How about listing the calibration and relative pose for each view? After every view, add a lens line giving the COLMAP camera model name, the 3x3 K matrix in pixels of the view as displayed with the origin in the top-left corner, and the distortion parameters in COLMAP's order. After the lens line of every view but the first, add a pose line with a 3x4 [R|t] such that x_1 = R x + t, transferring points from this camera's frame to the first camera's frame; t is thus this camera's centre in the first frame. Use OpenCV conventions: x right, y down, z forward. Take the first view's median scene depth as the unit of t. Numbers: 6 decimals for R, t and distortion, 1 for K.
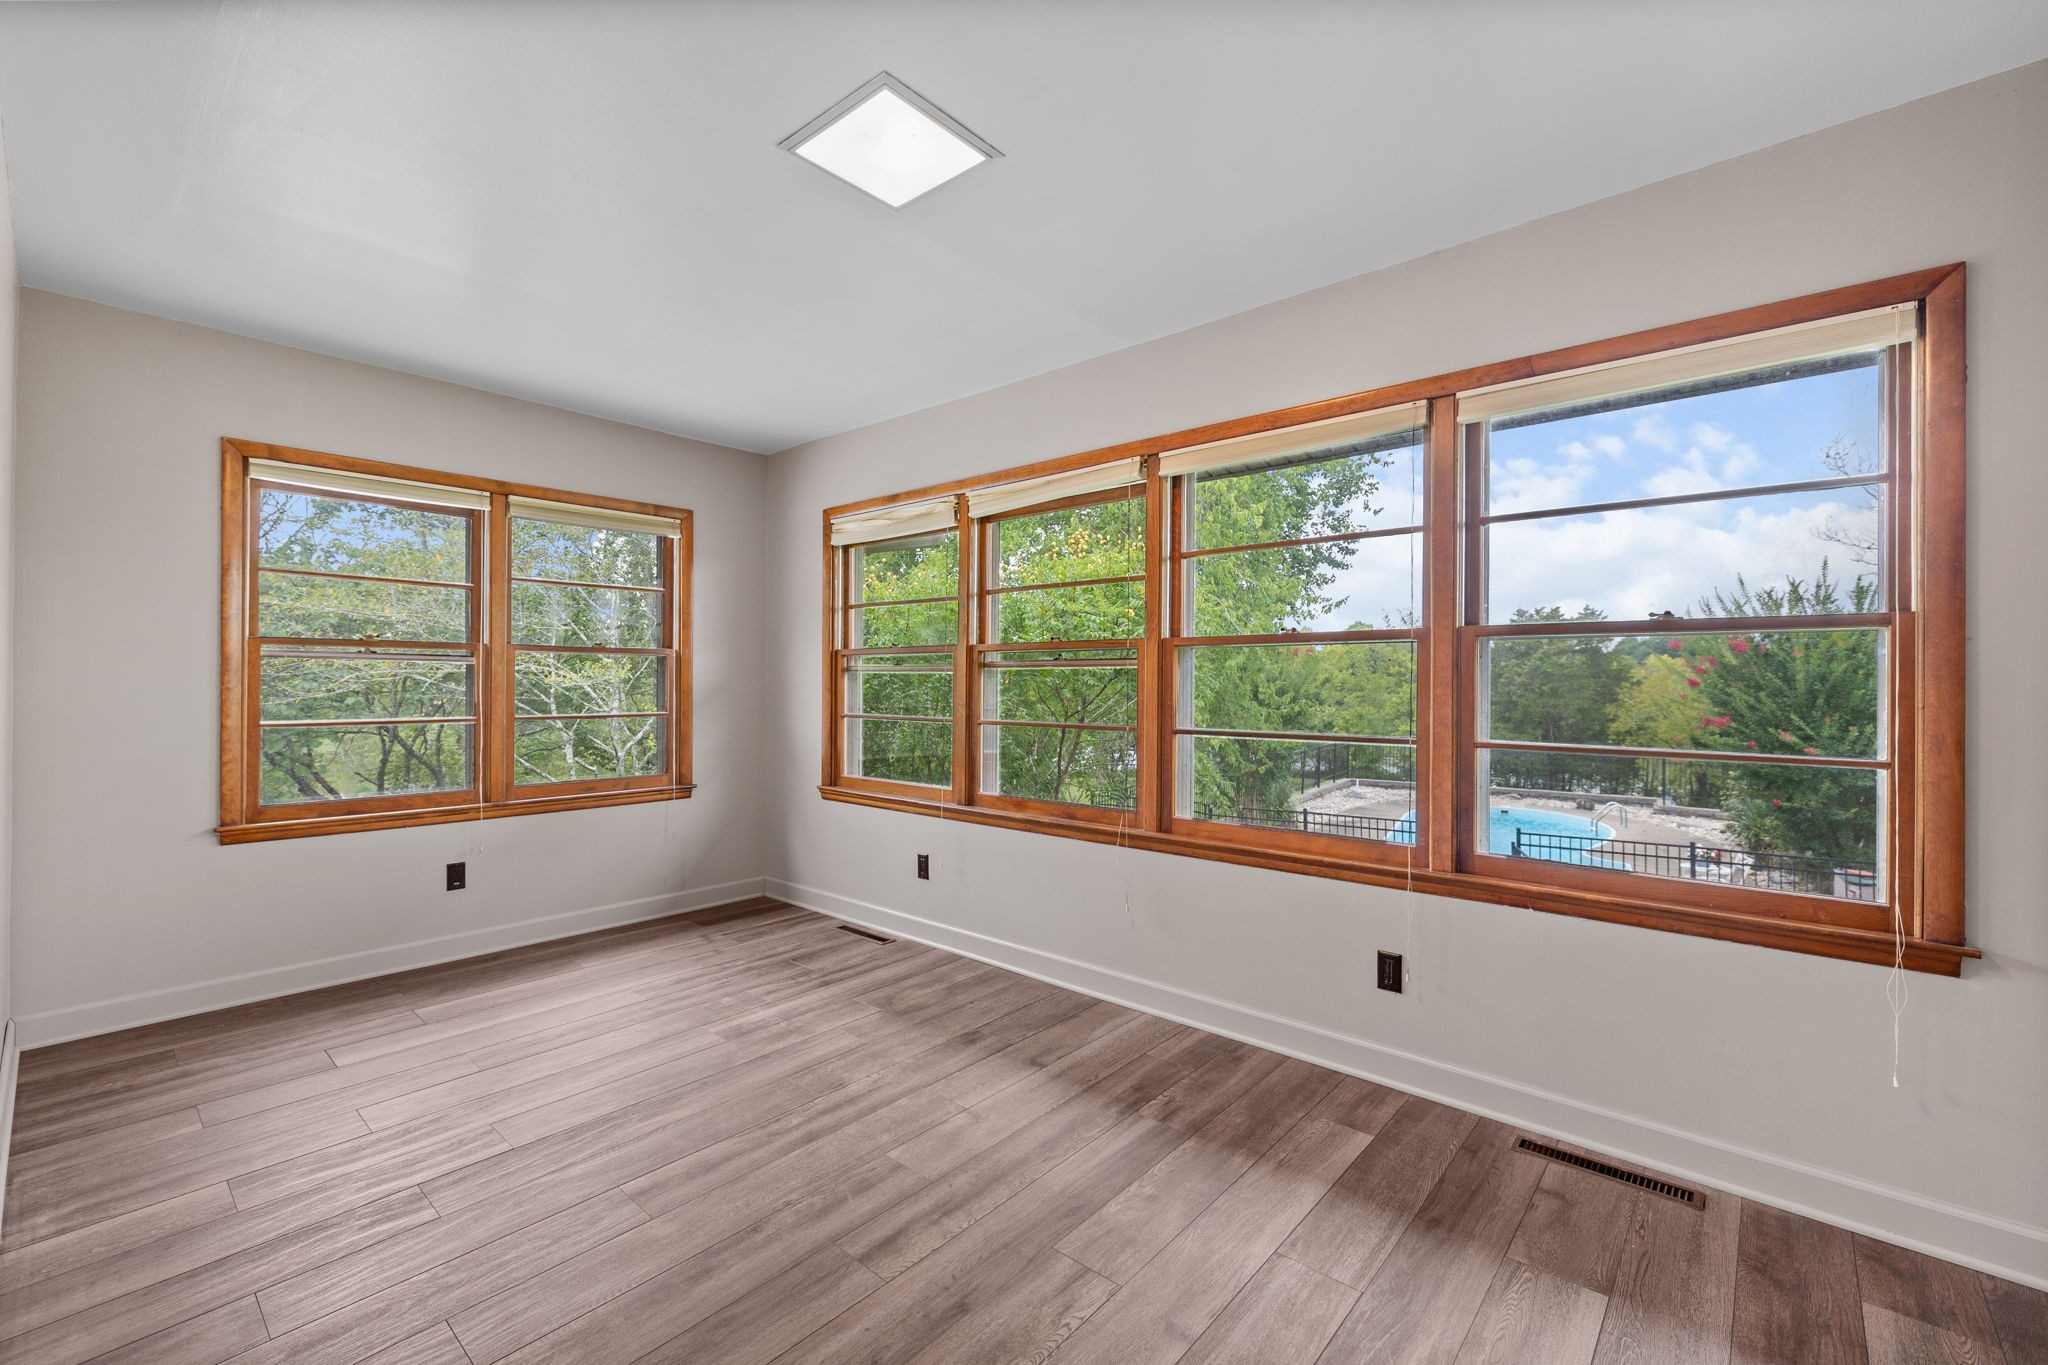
lens RADIAL K [[851.3, 0, 1029.6], [0, 851.3, 689.1], [0, 0, 1]] dist [0.008268, 0.000005]
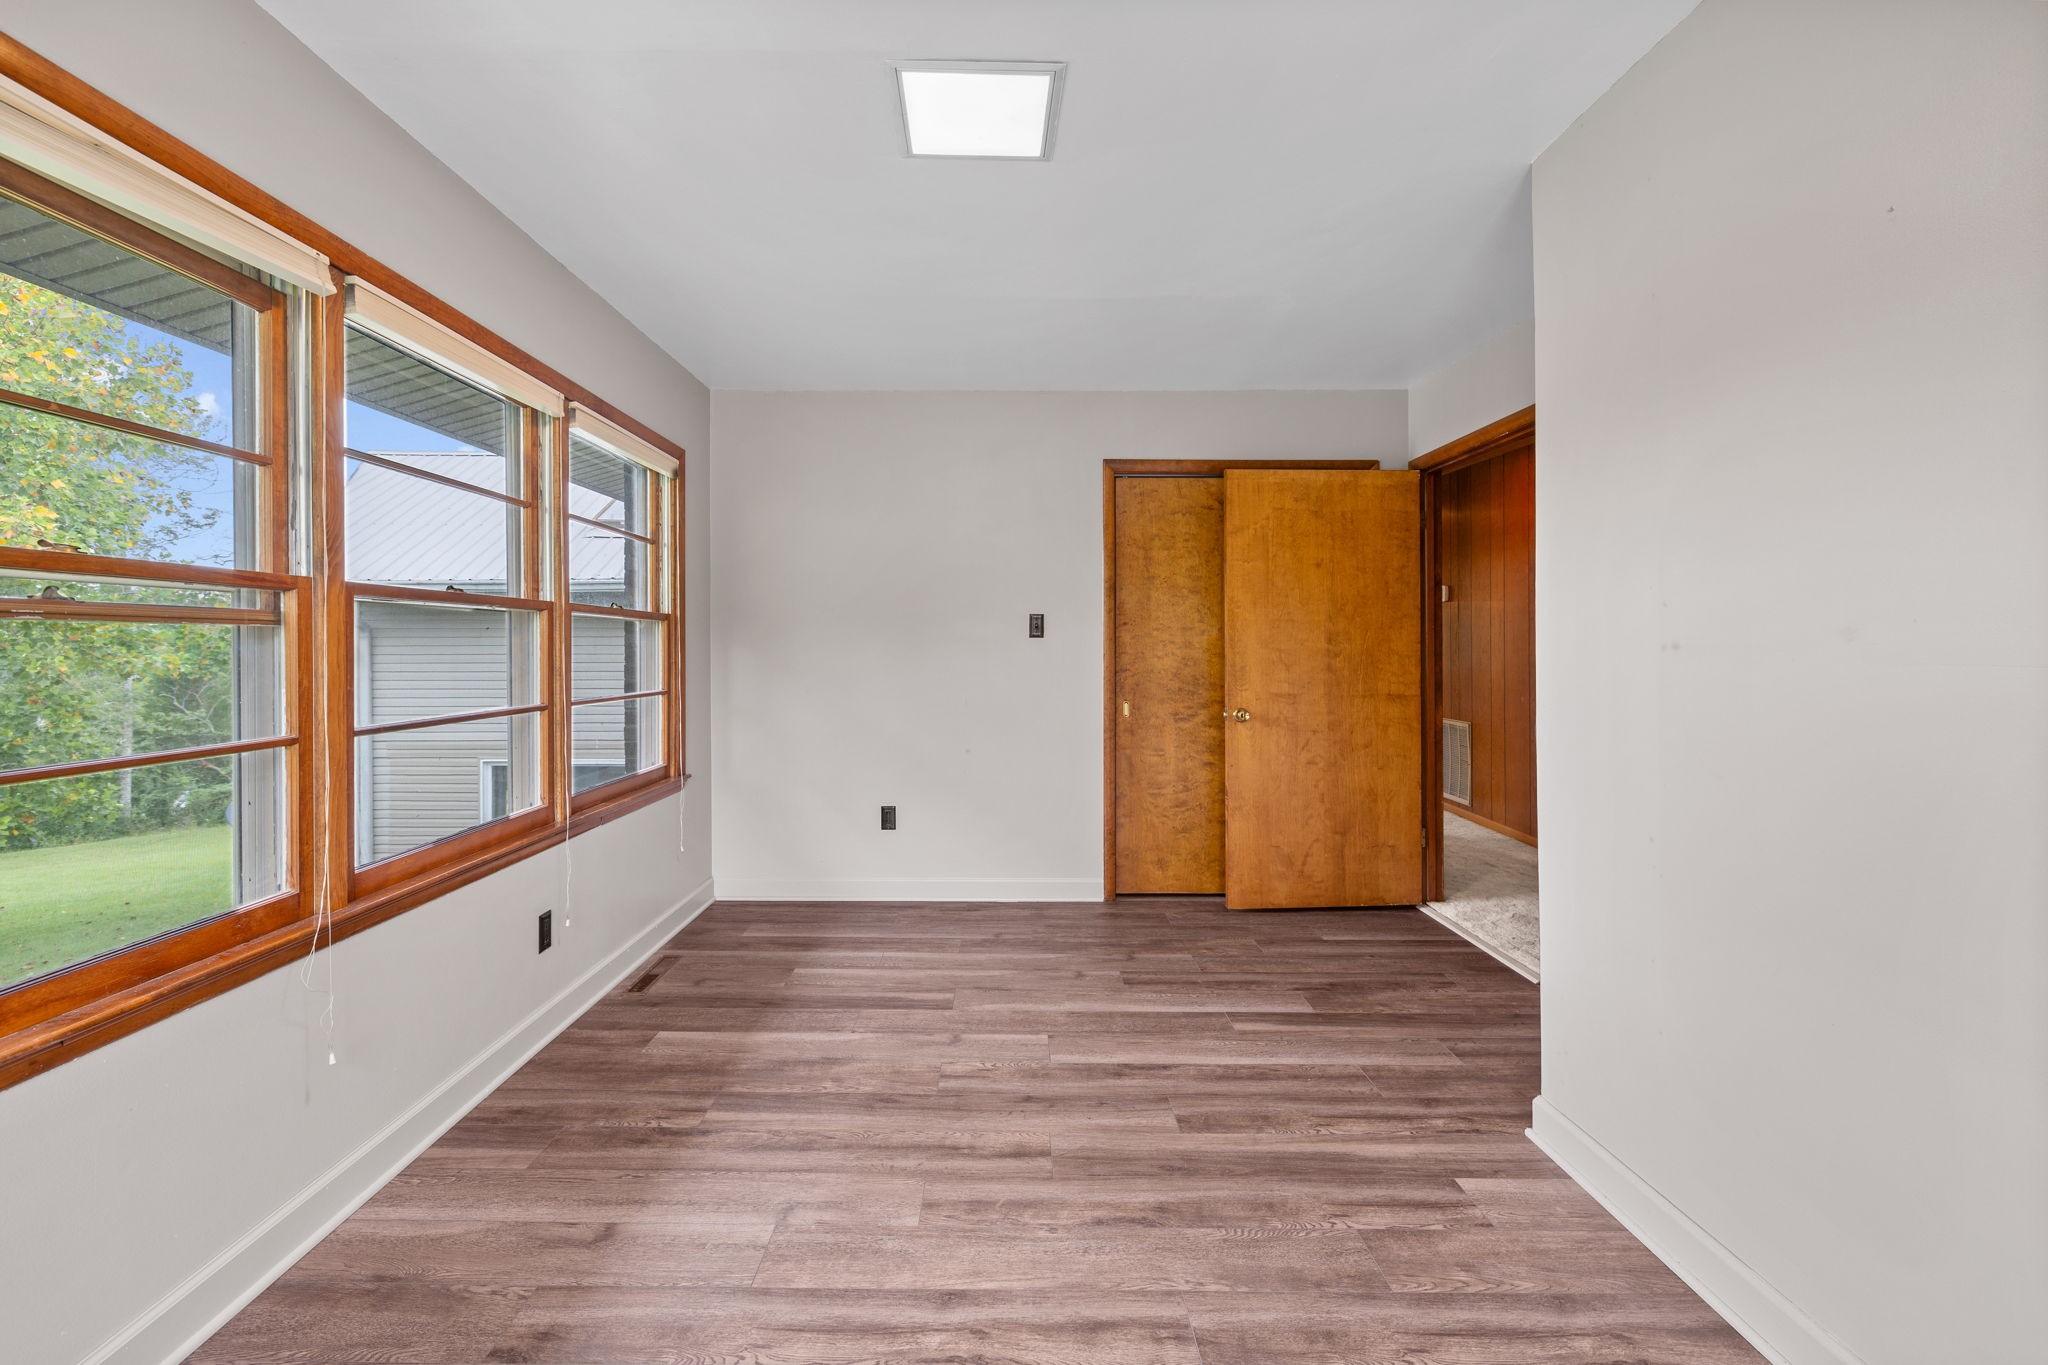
lens RADIAL K [[851.3, 0, 1020.1], [0, 851.3, 643.9], [0, 0, 1]] dist [0.008268, 0.000005]
pose [[-0.658322, -0.001432, 0.752735, -0.796261], [-0.000773, 0.999999, 0.001226, -0.013910], [-0.752736, 0.000225, -0.658322, 1.373529]]
